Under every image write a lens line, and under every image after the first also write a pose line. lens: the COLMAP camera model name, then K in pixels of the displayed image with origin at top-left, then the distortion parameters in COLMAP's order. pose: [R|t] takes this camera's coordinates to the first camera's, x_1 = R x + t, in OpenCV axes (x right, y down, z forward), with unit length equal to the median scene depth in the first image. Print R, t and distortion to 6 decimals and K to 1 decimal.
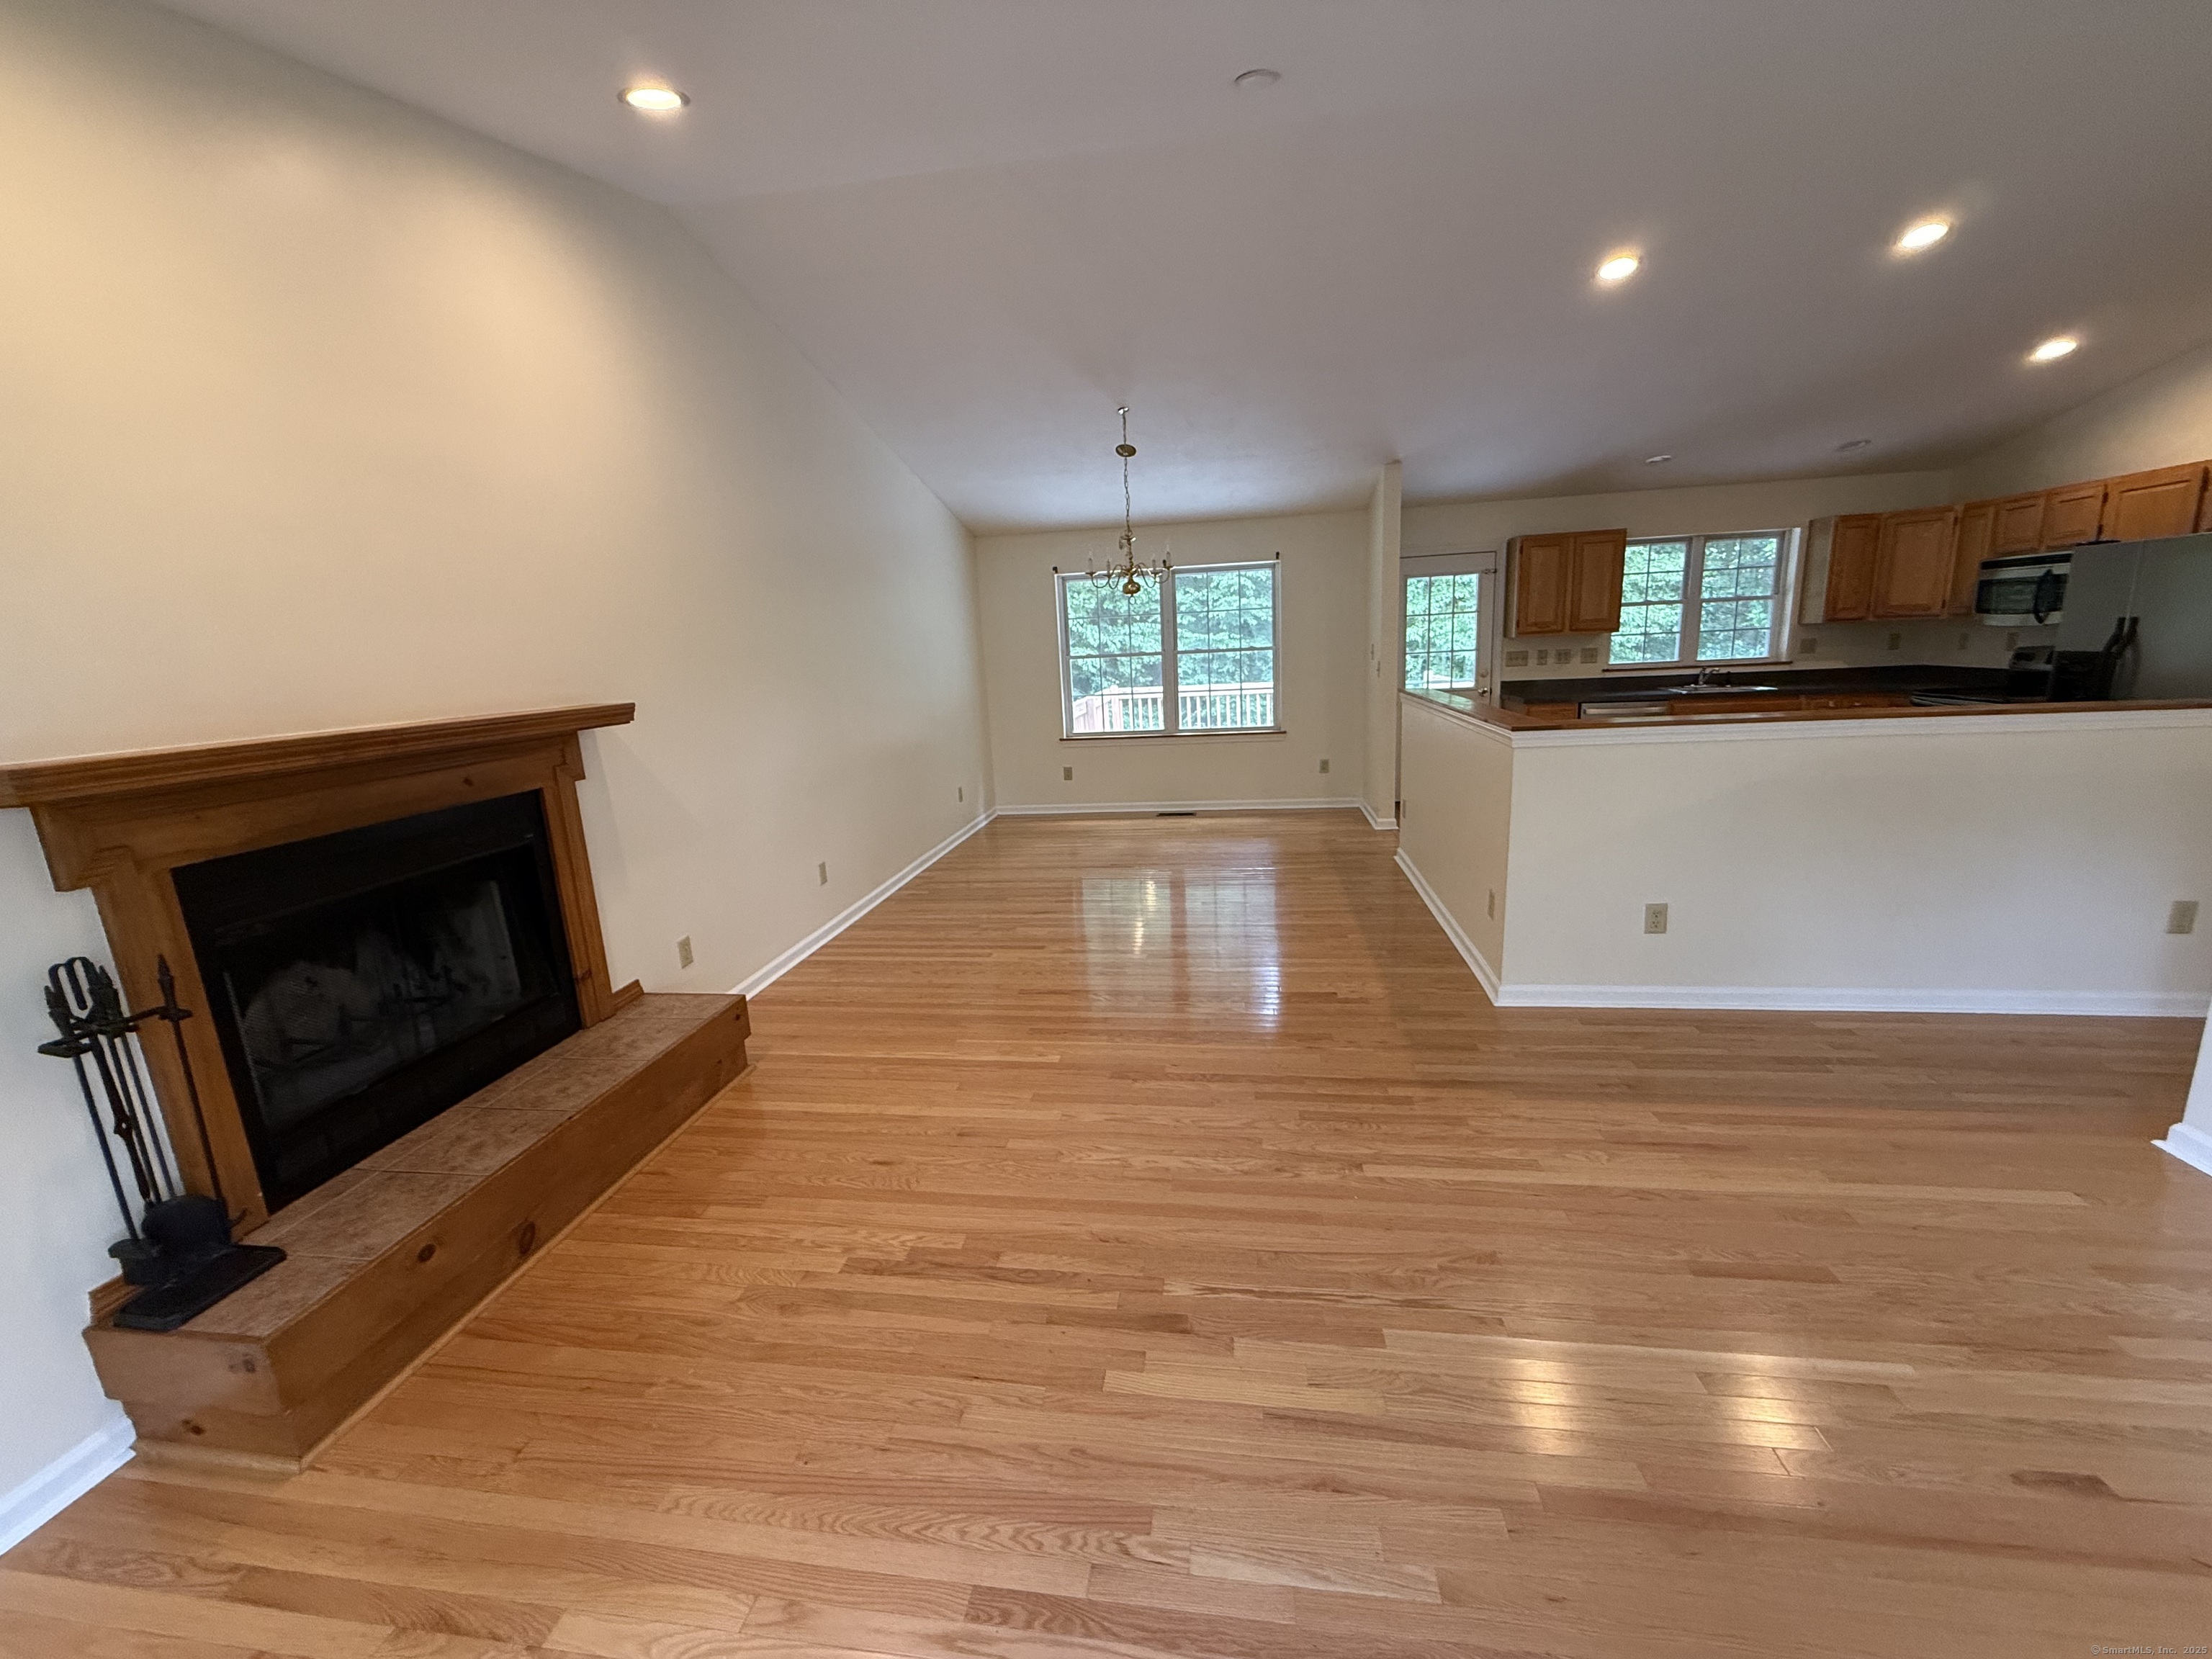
lens RADIAL K [[883.7, 0, 1096.2], [0, 883.7, 832.9], [0, 0, 1]] dist [0.000105, -0.000494]
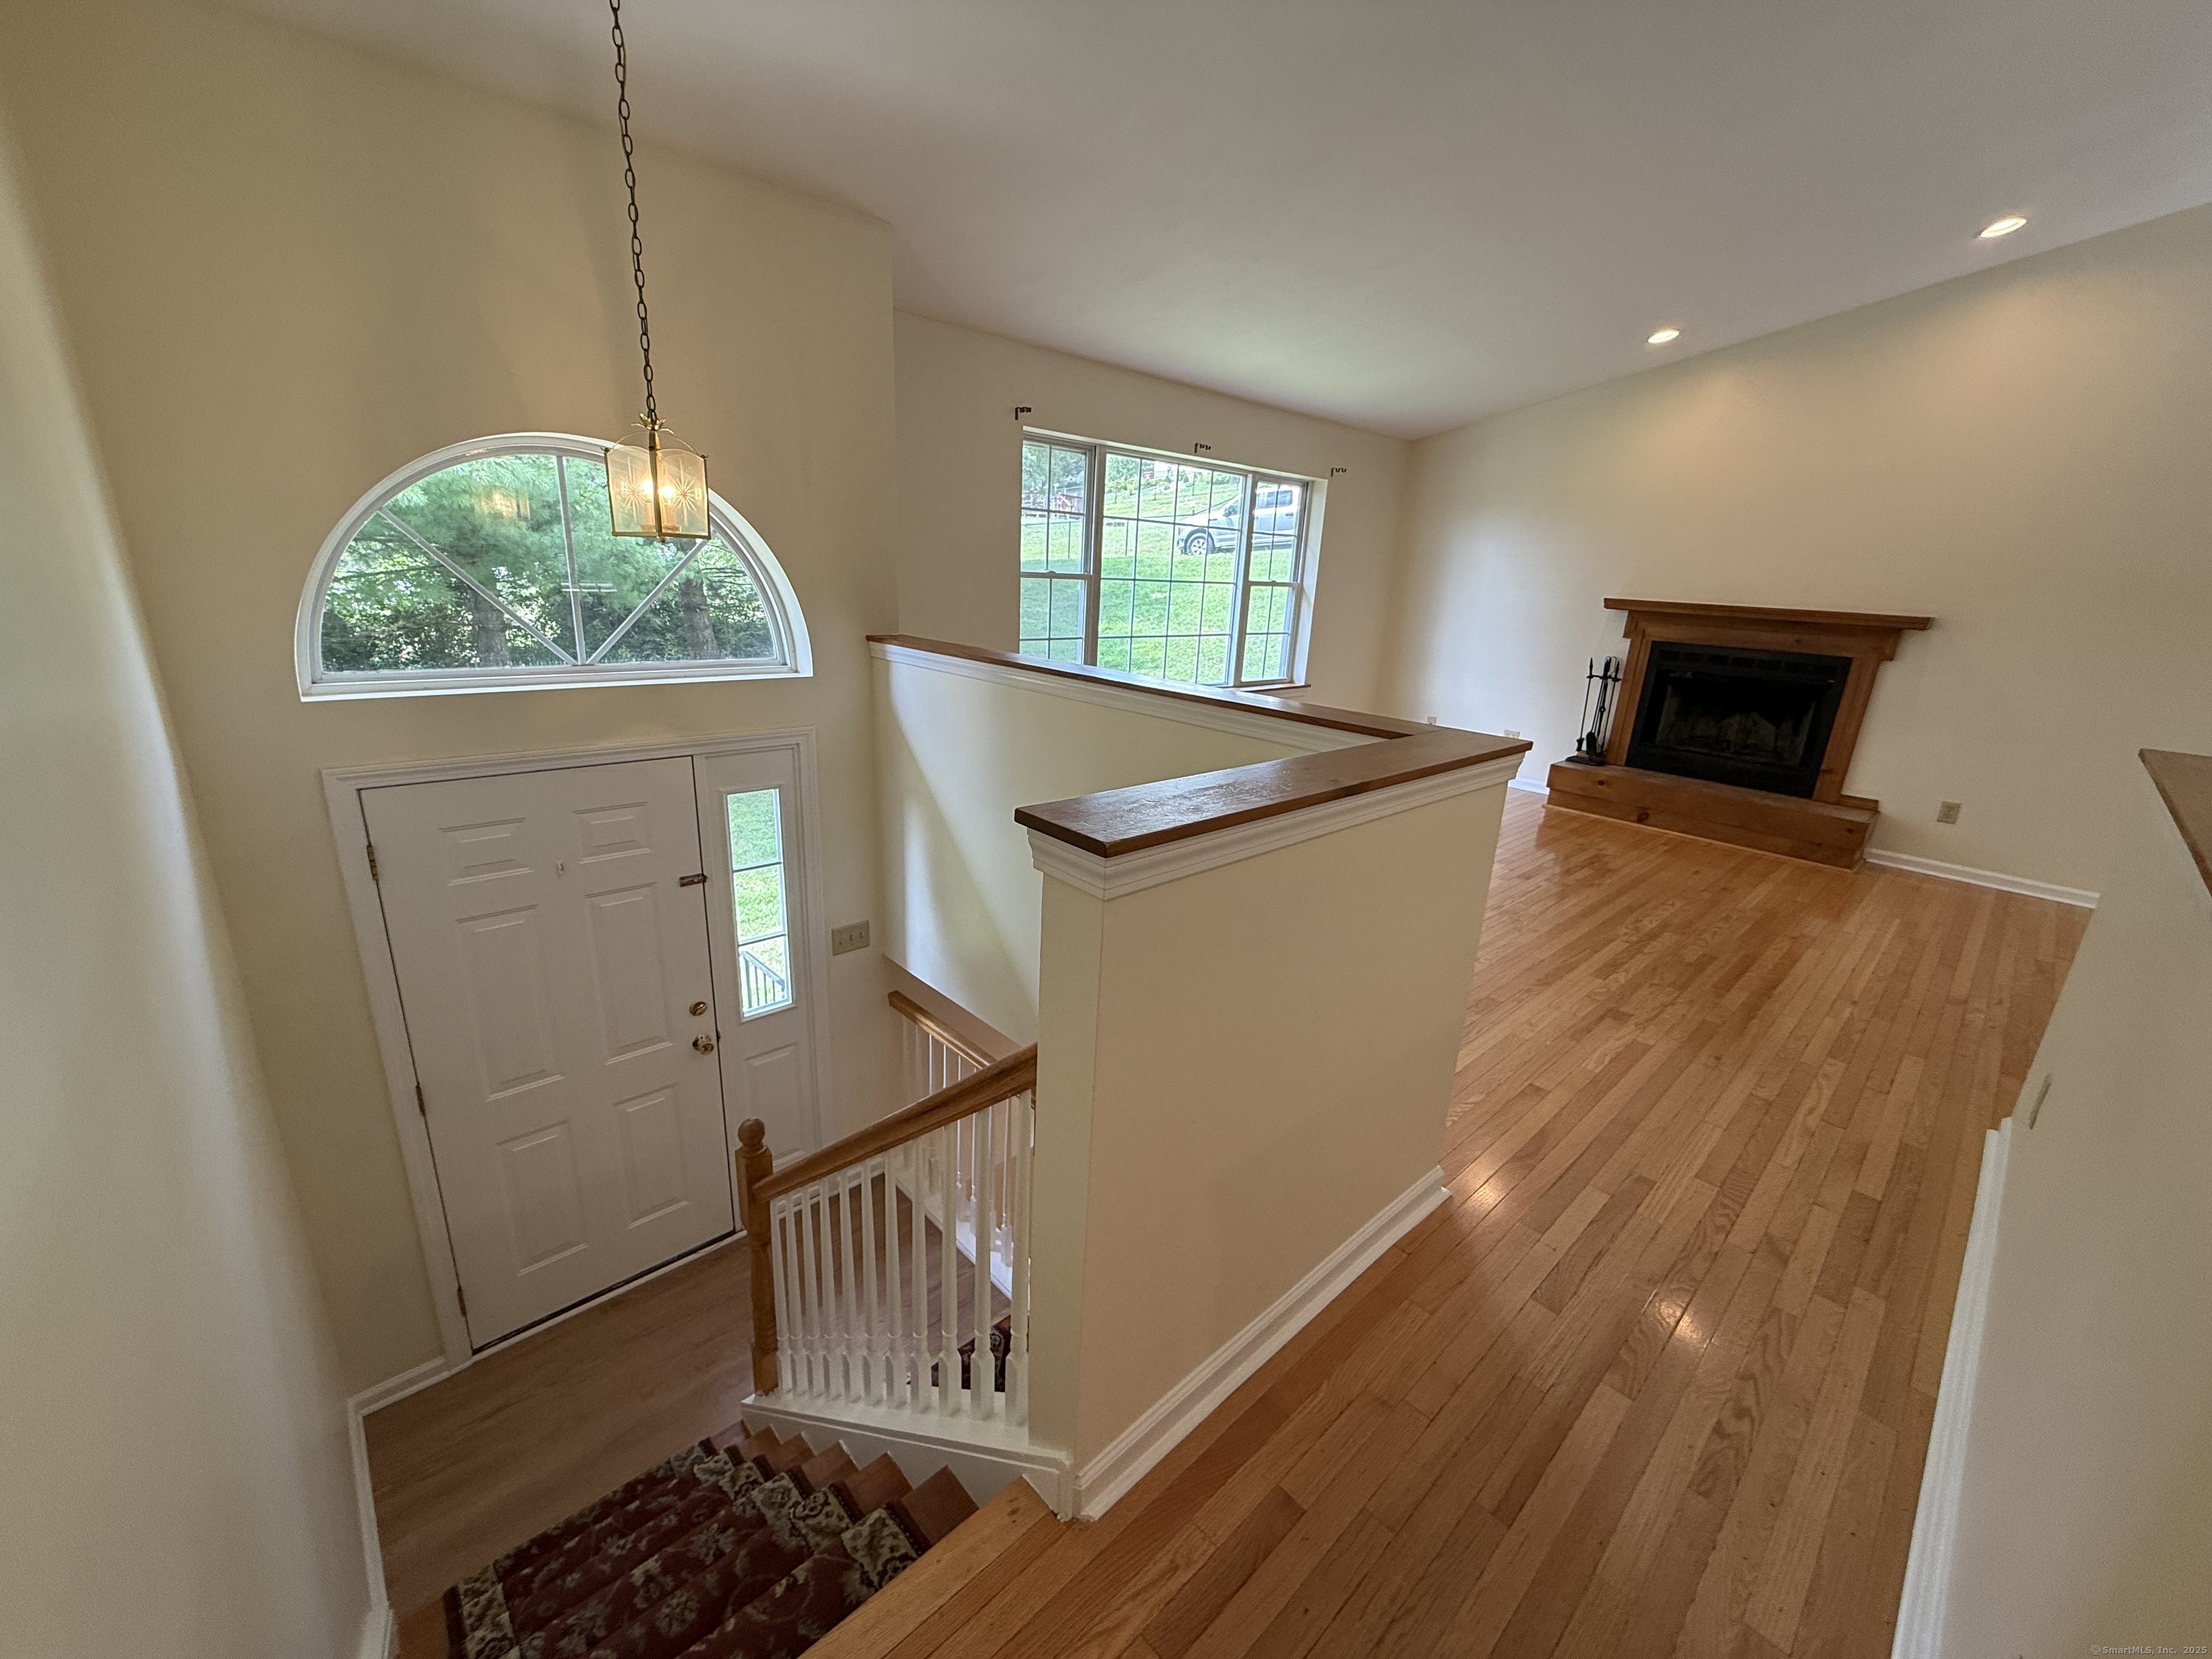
lens RADIAL K [[883.7, 0, 1098.0], [0, 883.7, 828.4], [0, 0, 1]] dist [0.000105, -0.000494]
pose [[-0.622833, 0.243899, -0.743366, 1.723102], [-0.182125, 0.878860, 0.440949, -0.257841], [0.760861, 0.410023, -0.502963, 0.887869]]
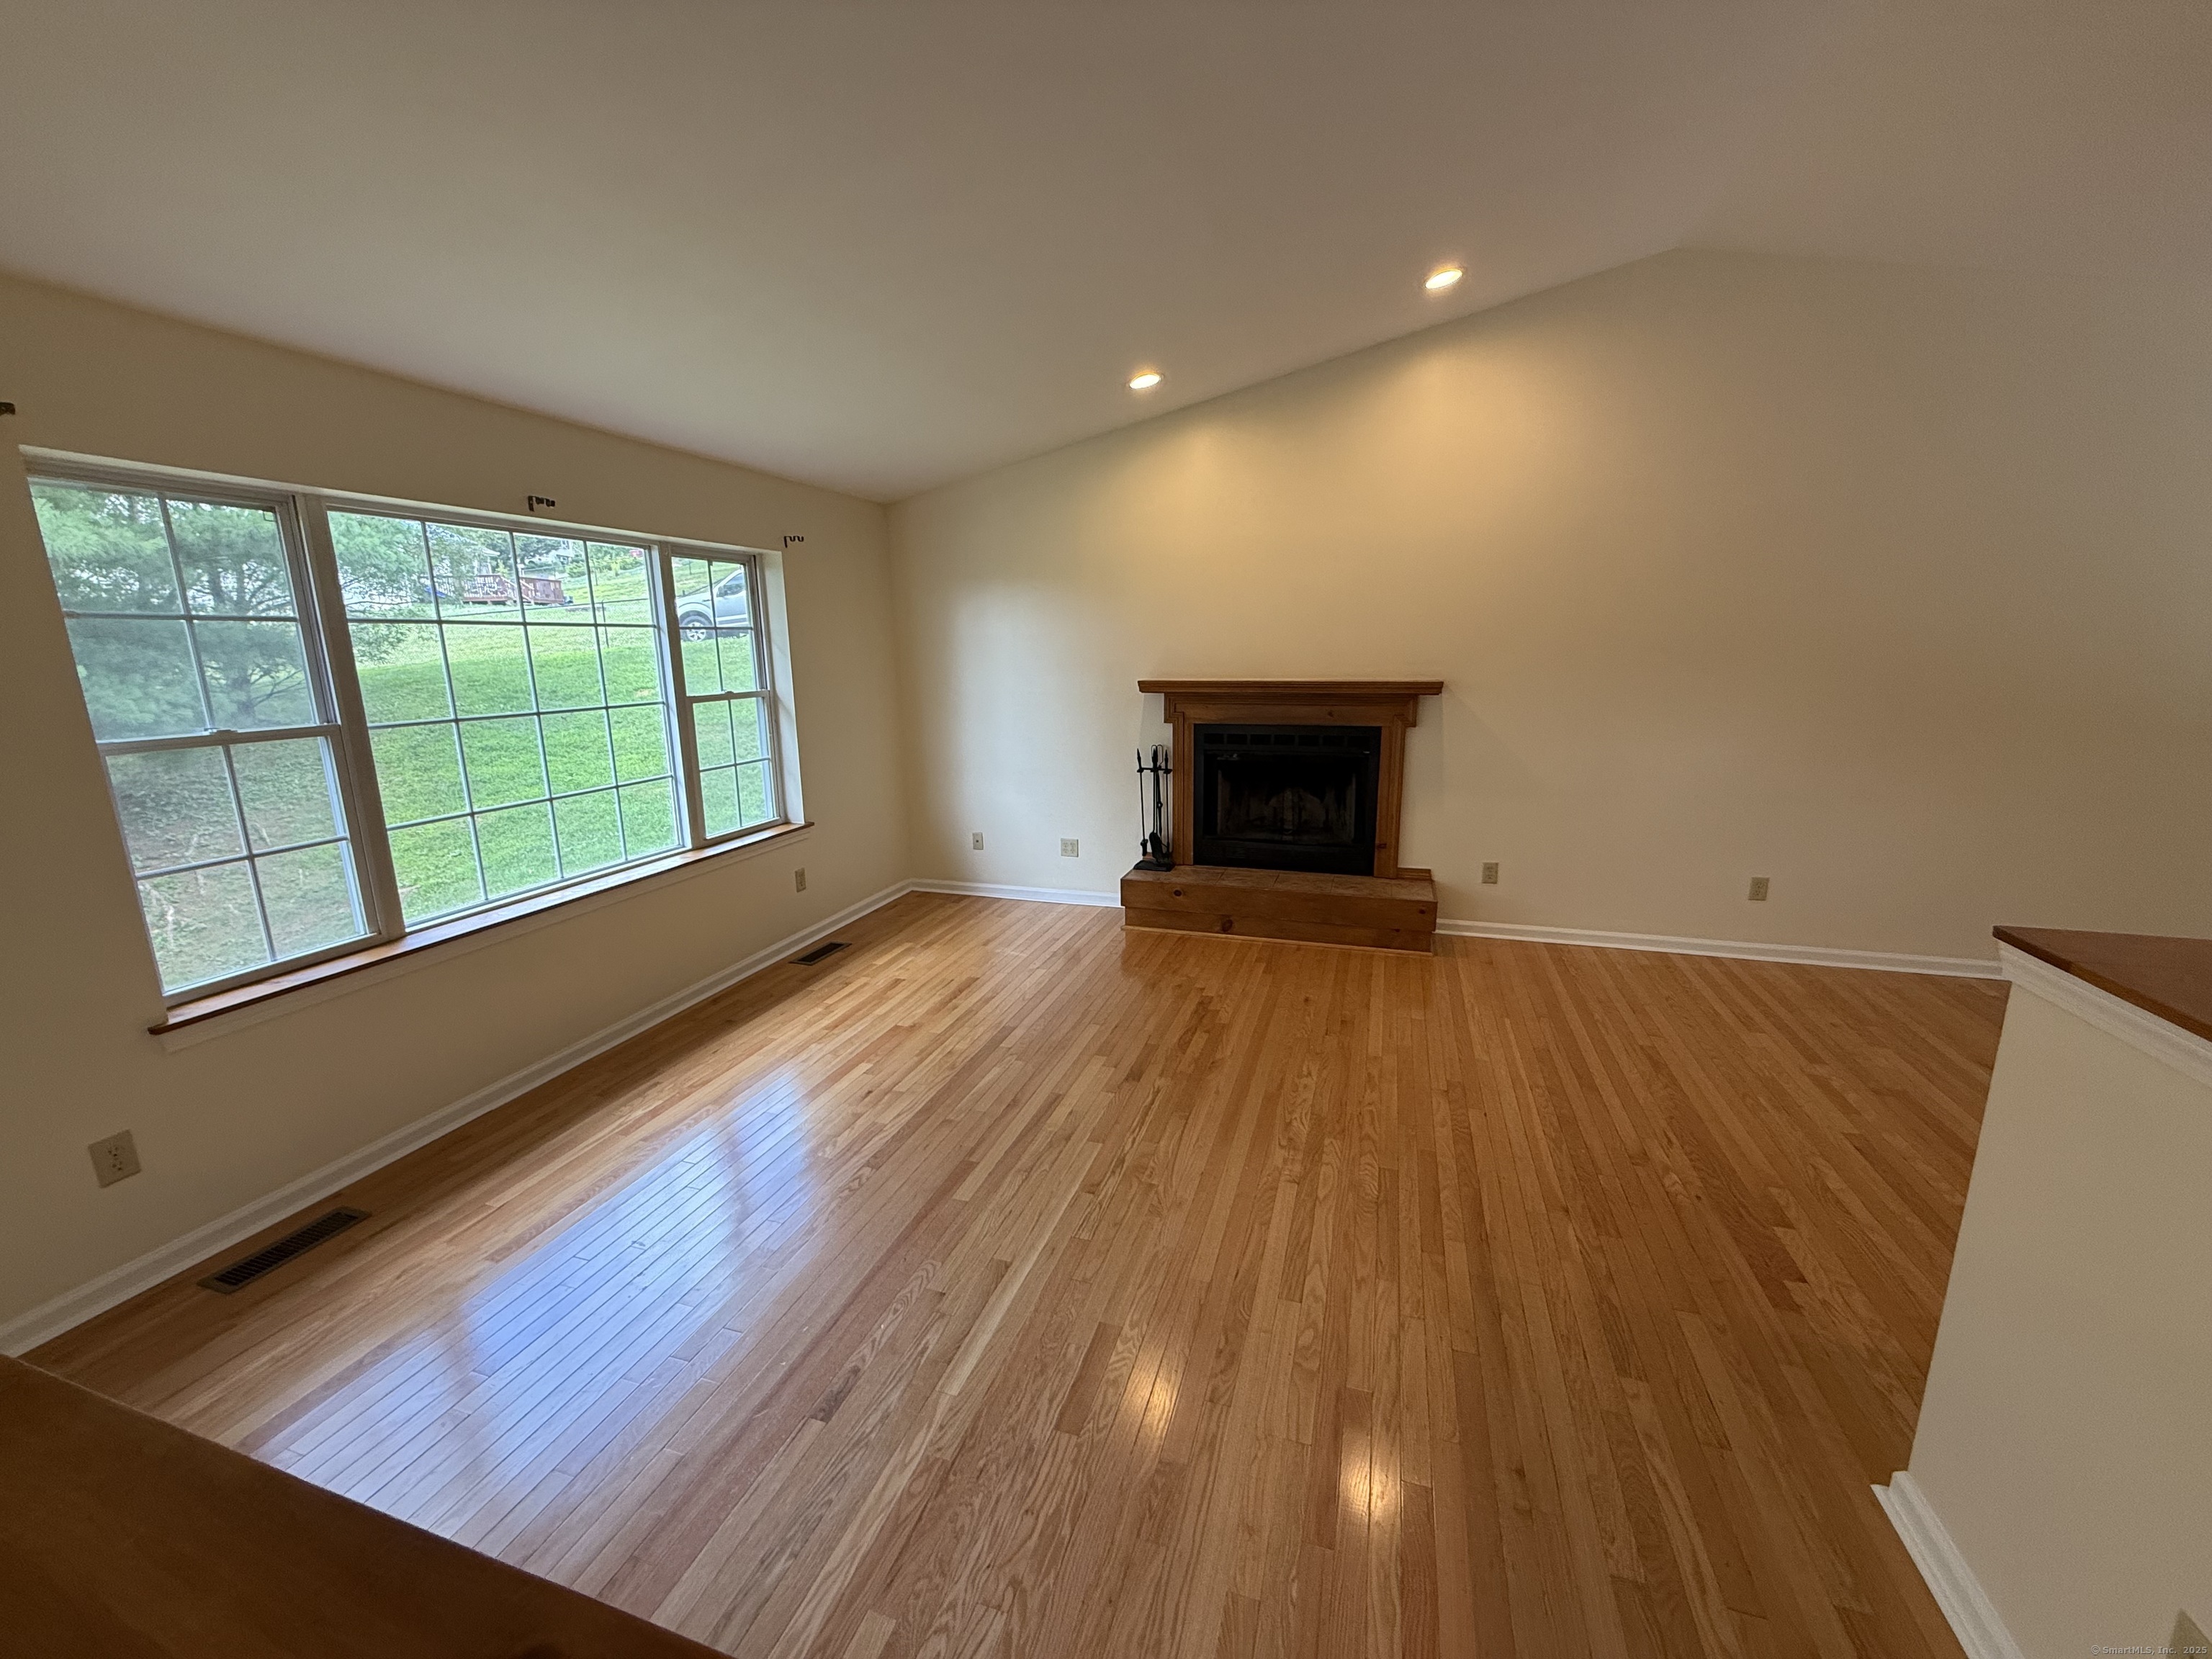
lens RADIAL K [[883.7, 0, 1103.4], [0, 883.7, 827.3], [0, 0, 1]] dist [0.000105, -0.000494]
pose [[-0.159508, 0.252607, -0.954330, 1.104429], [-0.186391, 0.941614, 0.280395, -0.243759], [0.969441, 0.222604, -0.103112, 0.712042]]
